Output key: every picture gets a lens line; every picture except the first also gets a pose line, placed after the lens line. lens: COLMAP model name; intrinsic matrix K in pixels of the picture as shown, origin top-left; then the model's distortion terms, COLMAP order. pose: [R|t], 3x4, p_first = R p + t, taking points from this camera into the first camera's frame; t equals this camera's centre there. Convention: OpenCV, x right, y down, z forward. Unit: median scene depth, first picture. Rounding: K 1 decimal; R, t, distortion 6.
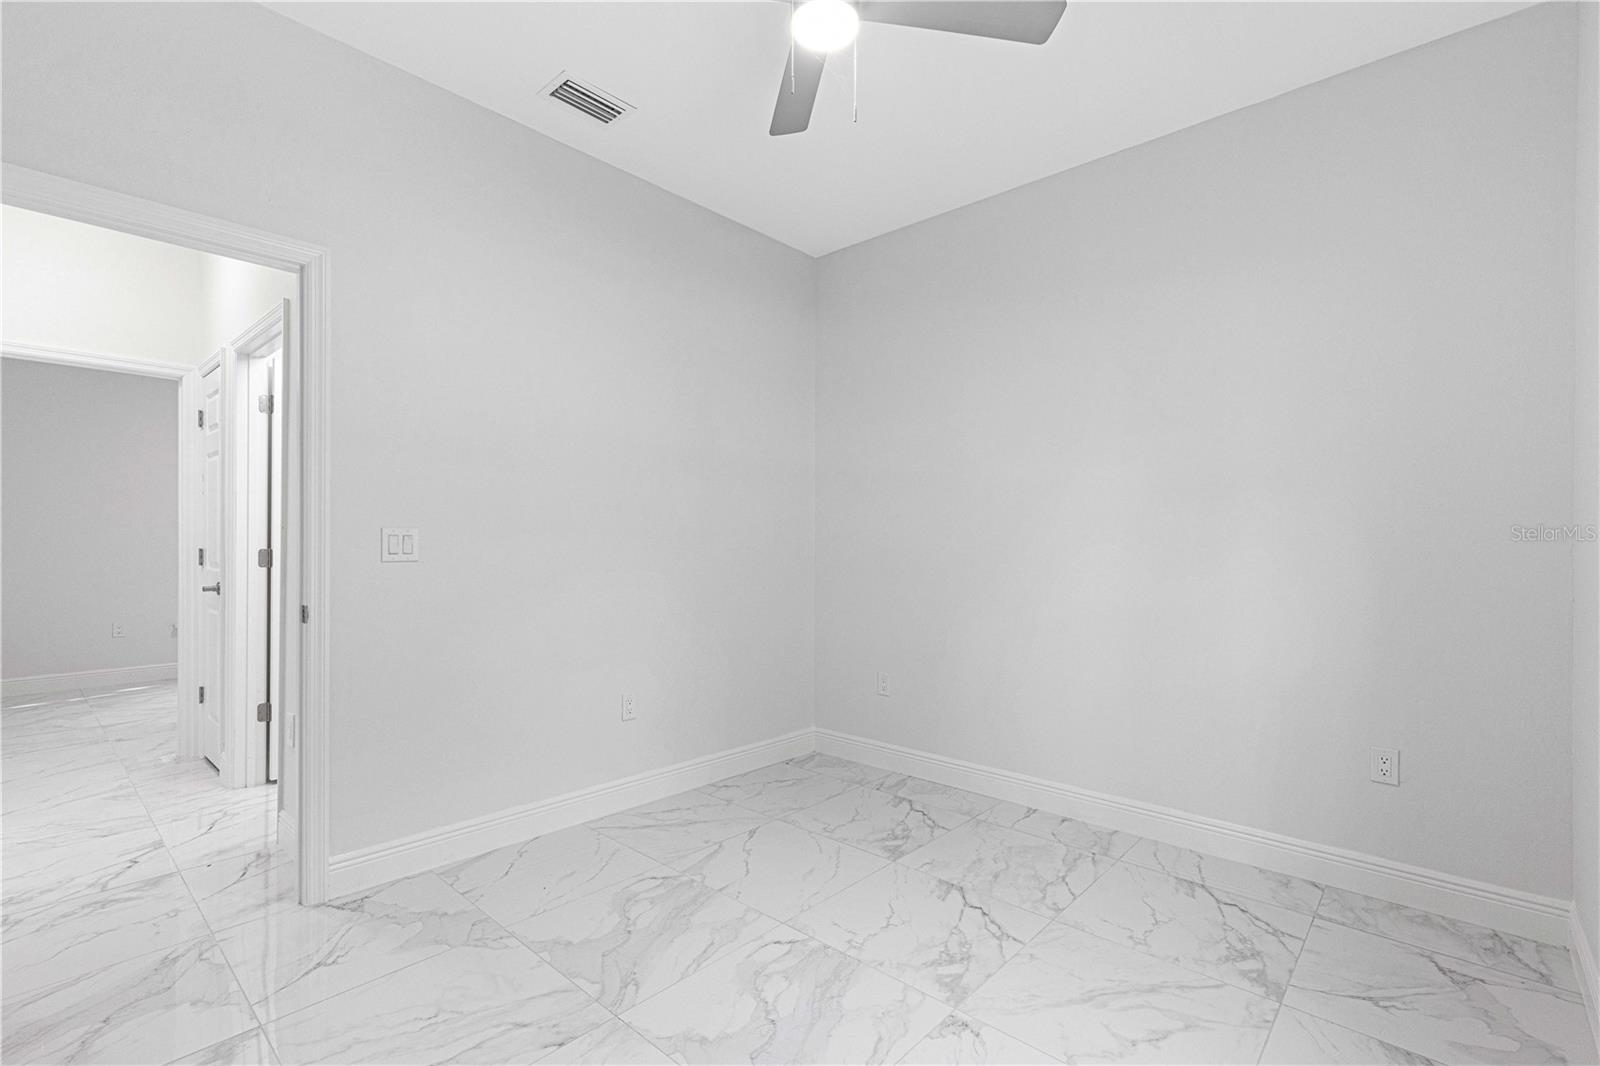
lens RADIAL K [[724.6, 0, 800.3], [0, 724.6, 541.3], [0, 0, 1]] dist [0.009429, -0.003467]
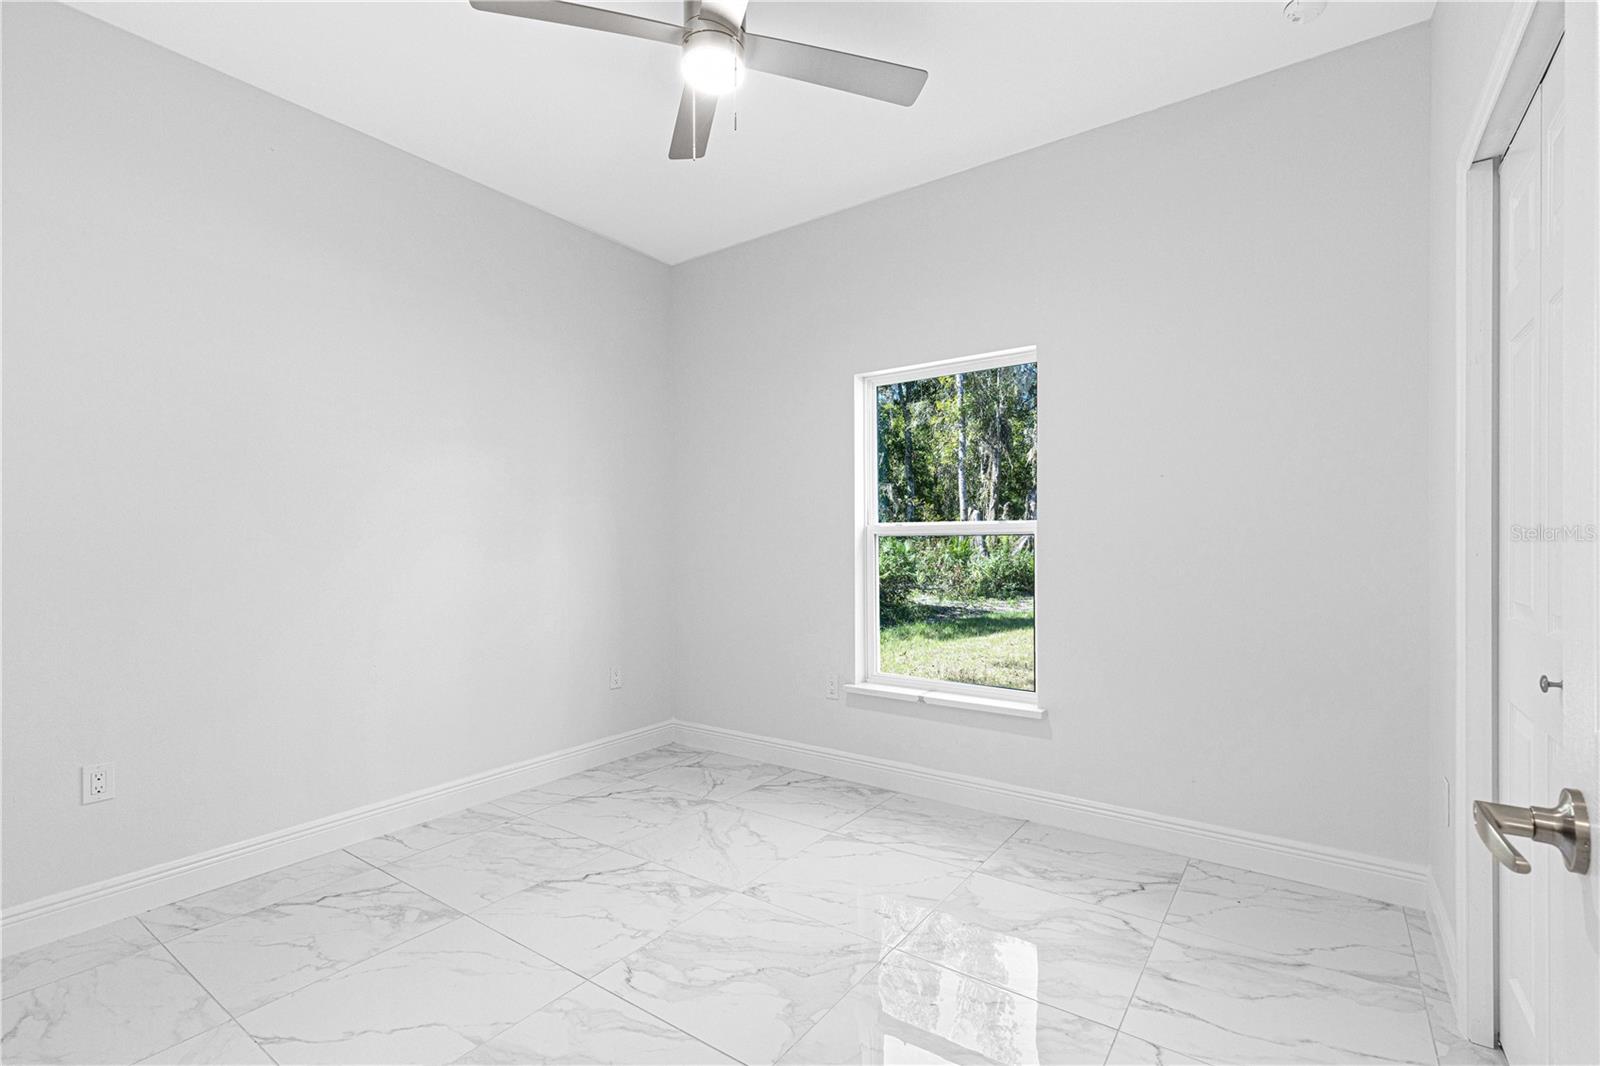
lens RADIAL K [[724.6, 0, 794.7], [0, 724.6, 531.0], [0, 0, 1]] dist [0.009429, -0.003467]
pose [[-0.099560, 0.006097, 0.995013, -0.875413], [0.009003, 0.999946, -0.005226, -0.002457], [-0.994991, 0.008438, -0.099610, 0.799661]]
